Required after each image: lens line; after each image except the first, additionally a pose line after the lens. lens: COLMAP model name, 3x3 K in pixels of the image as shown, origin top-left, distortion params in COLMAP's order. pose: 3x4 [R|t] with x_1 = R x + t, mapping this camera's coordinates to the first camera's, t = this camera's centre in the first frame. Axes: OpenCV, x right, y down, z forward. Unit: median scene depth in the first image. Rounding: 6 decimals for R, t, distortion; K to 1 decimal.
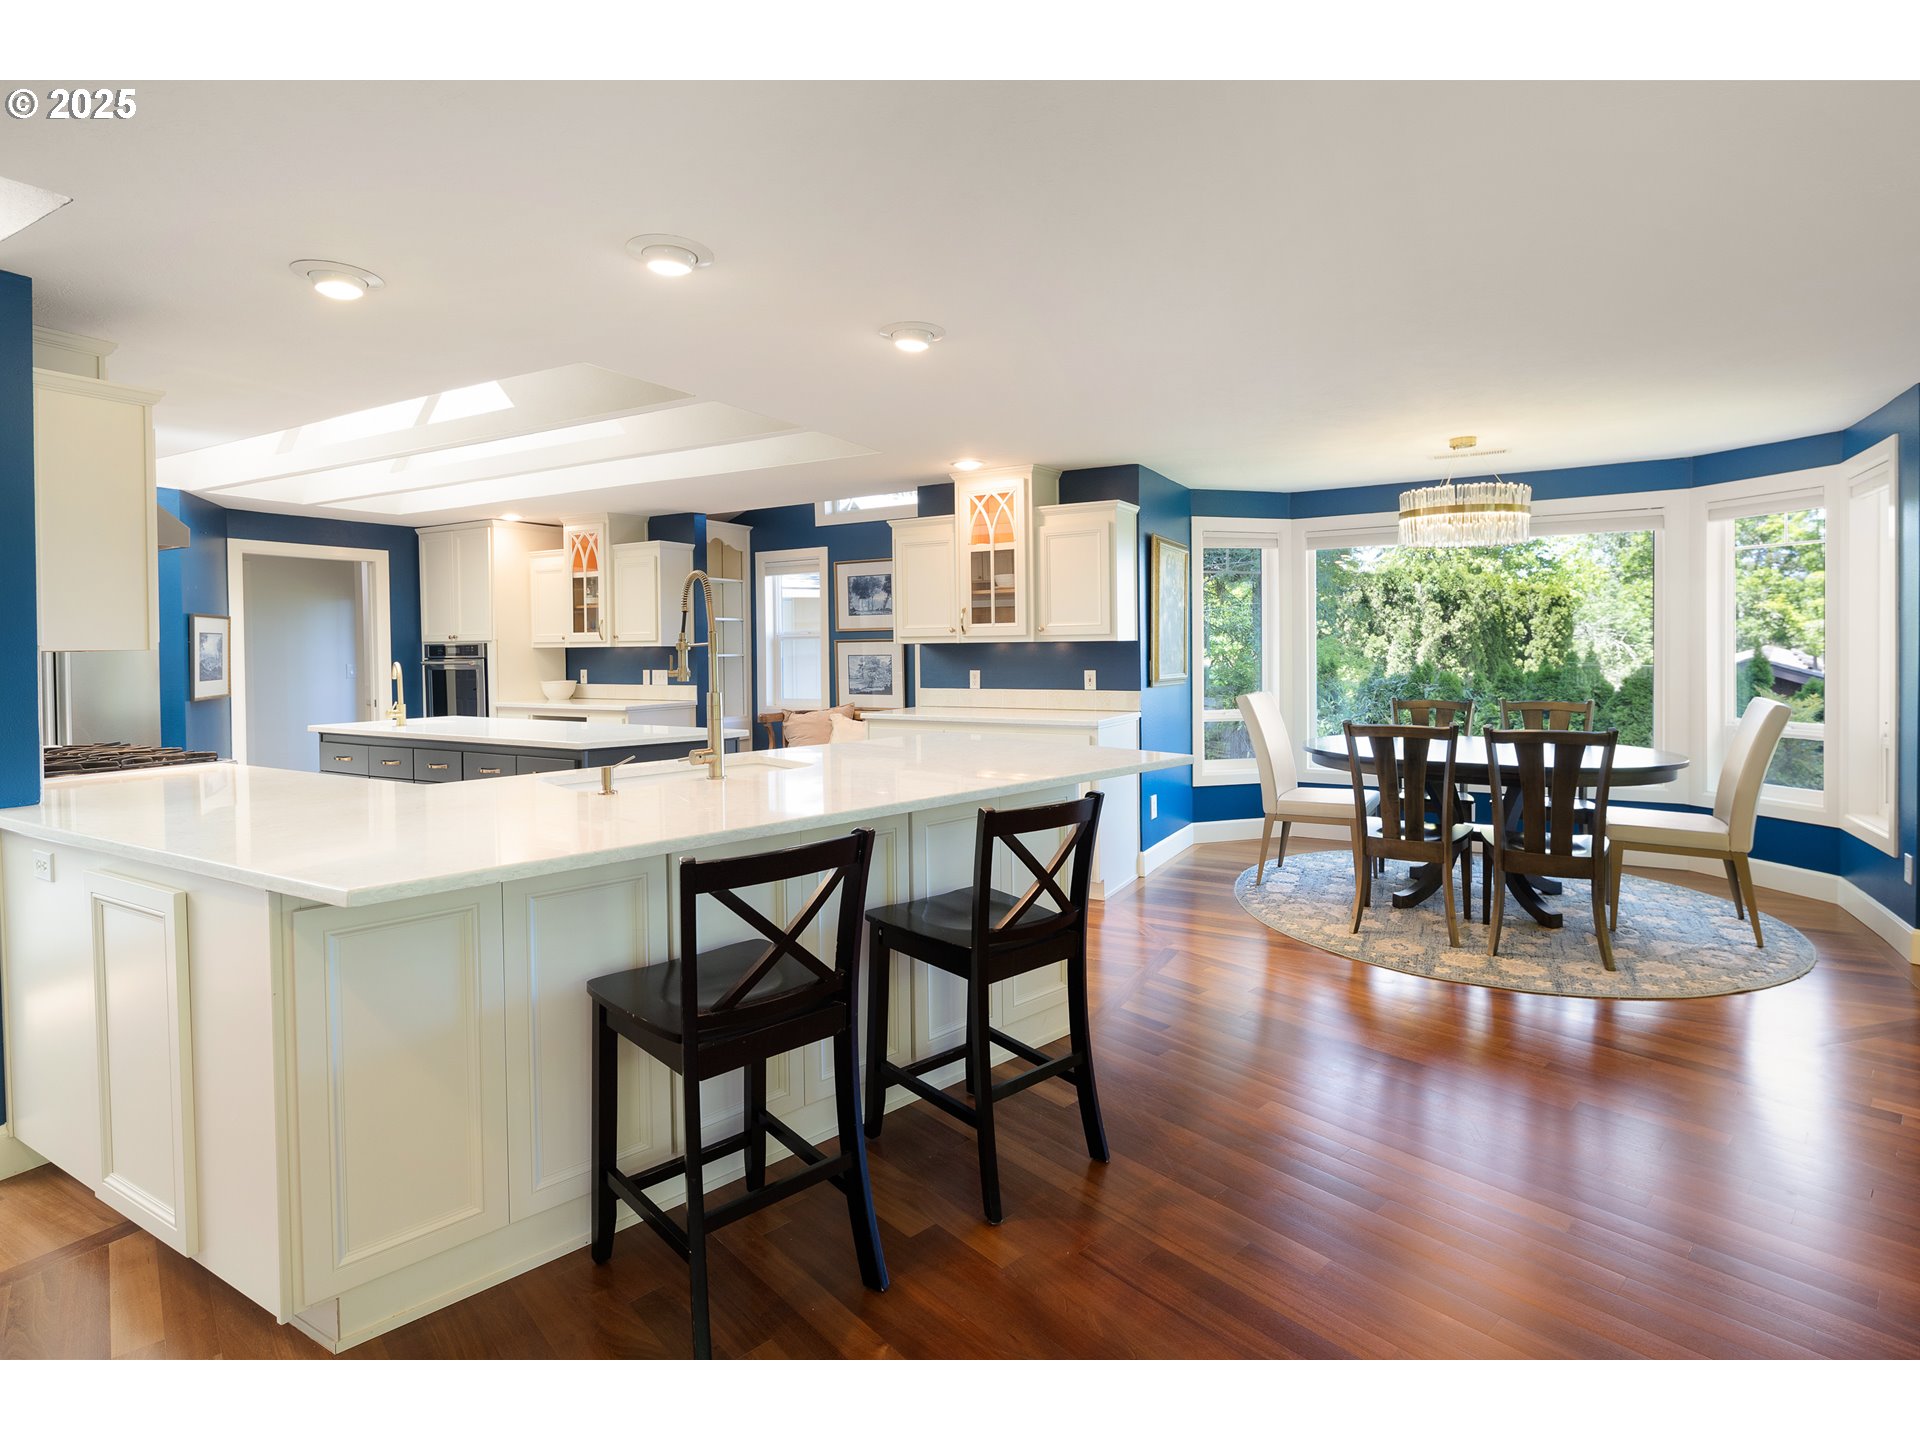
lens RADIAL K [[966.2, 0, 962.3], [0, 966.2, 659.8], [0, 0, 1]] dist [-0.002449, -0.001275]
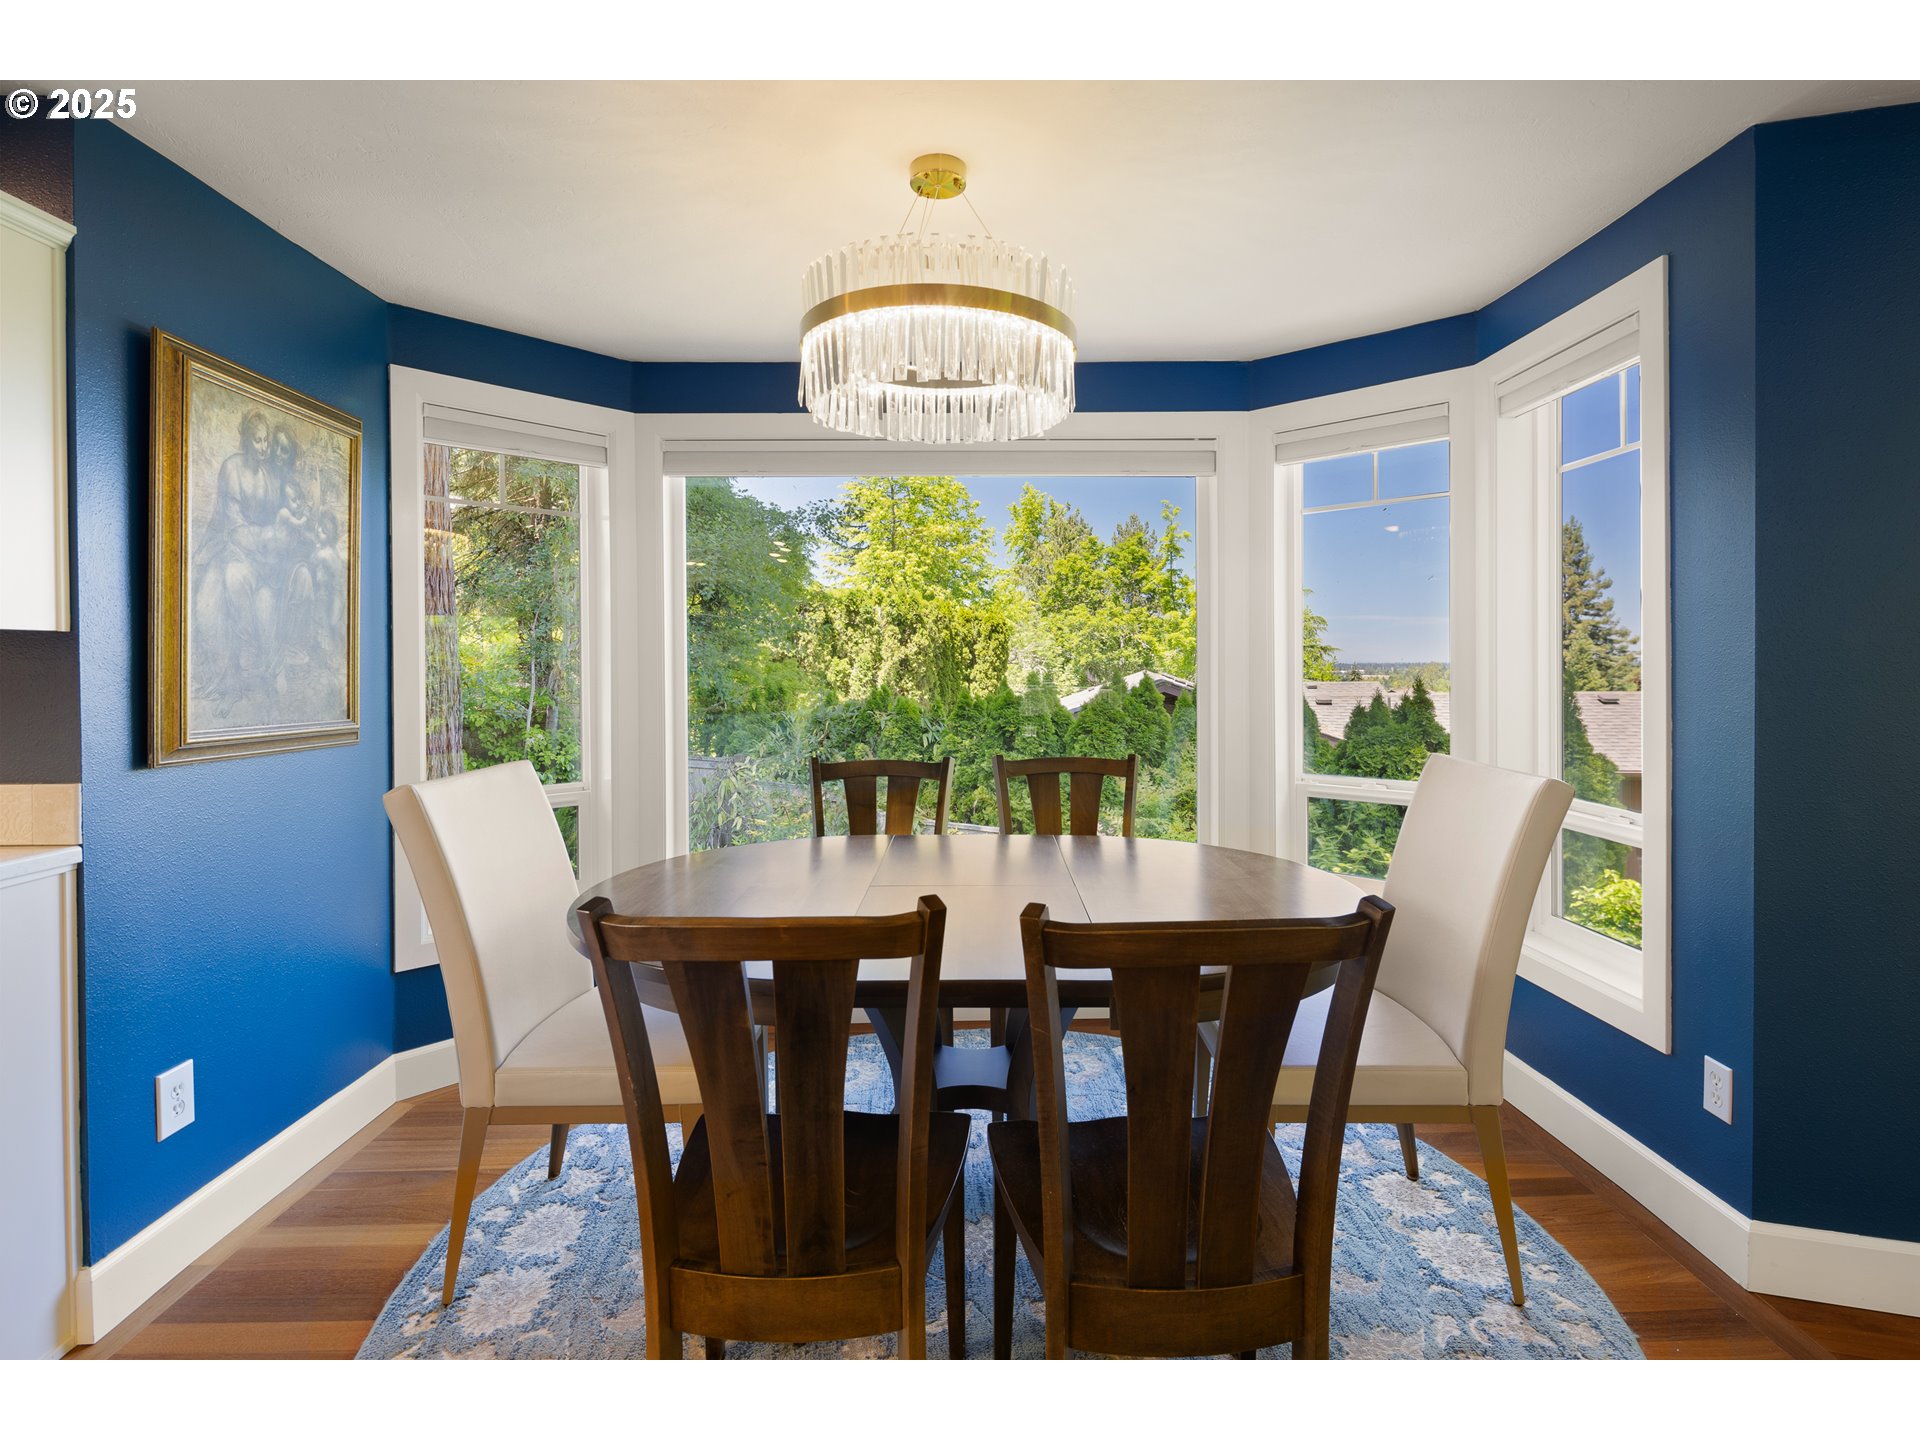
lens RADIAL K [[966.2, 0, 962.3], [0, 966.2, 659.8], [0, 0, 1]] dist [-0.002449, -0.001275]
pose [[0.865330, 0.008045, 0.501138, 0.050351], [0.004445, 0.999709, -0.023724, -0.000118], [-0.501183, 0.022757, 0.865042, 0.100367]]
